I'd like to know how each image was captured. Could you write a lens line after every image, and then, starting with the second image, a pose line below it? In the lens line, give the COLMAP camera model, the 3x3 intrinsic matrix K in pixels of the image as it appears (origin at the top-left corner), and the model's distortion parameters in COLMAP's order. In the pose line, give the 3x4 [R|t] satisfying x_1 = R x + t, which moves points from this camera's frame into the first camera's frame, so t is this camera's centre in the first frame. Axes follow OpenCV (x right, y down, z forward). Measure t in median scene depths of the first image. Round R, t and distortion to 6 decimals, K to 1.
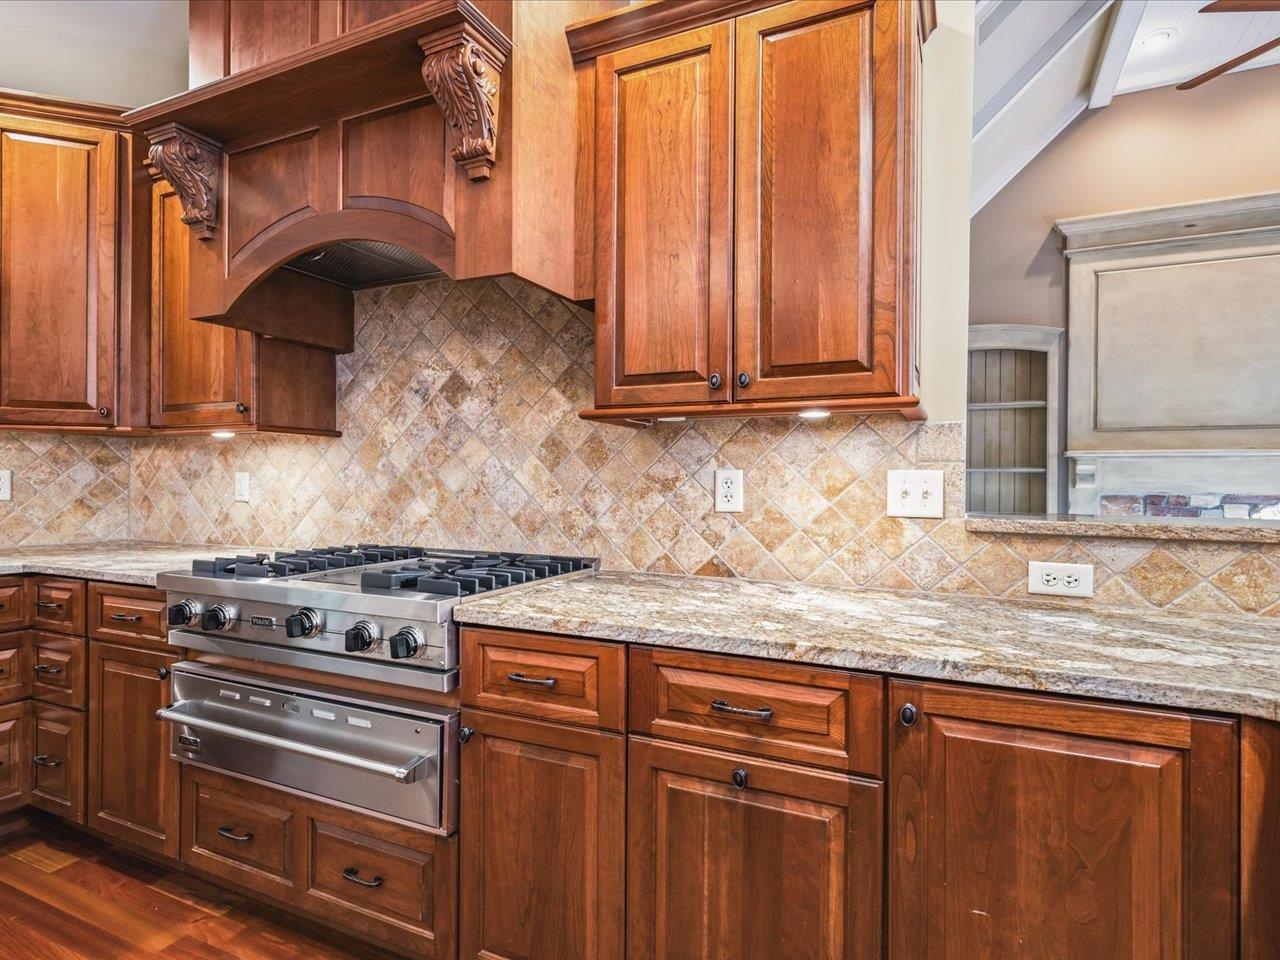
lens RADIAL K [[681.2, 0, 643.2], [0, 681.2, 481.7], [0, 0, 1]] dist [-0.002219, -0.002107]
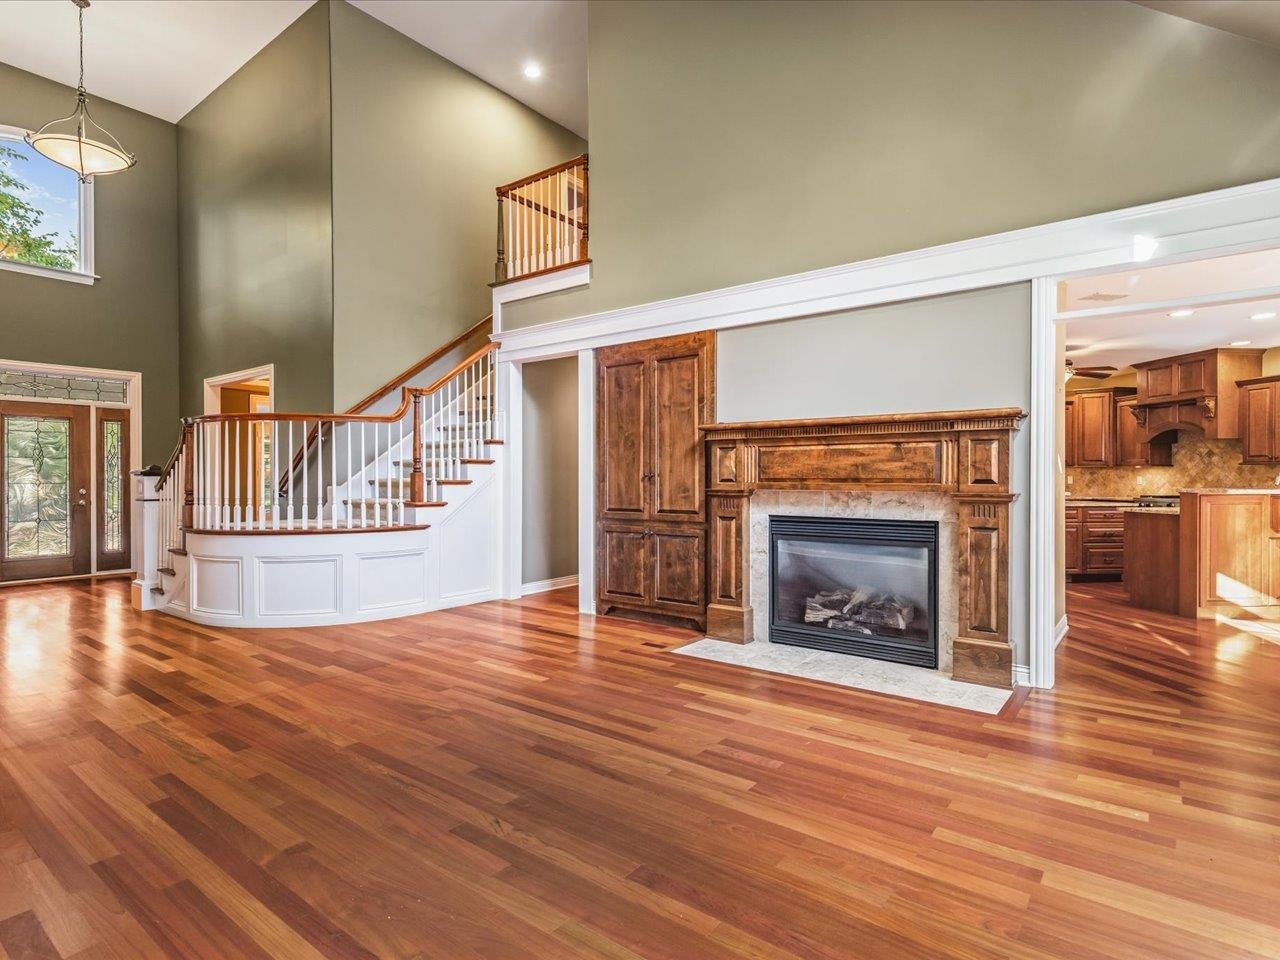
lens RADIAL K [[681.2, 0, 645.4], [0, 681.2, 479.7], [0, 0, 1]] dist [-0.002219, -0.002107]
pose [[0.521275, -0.005030, -0.853374, 0.550050], [0.004890, 0.999984, -0.002908, 0.000920], [0.853375, -0.002657, 0.521291, -1.532388]]
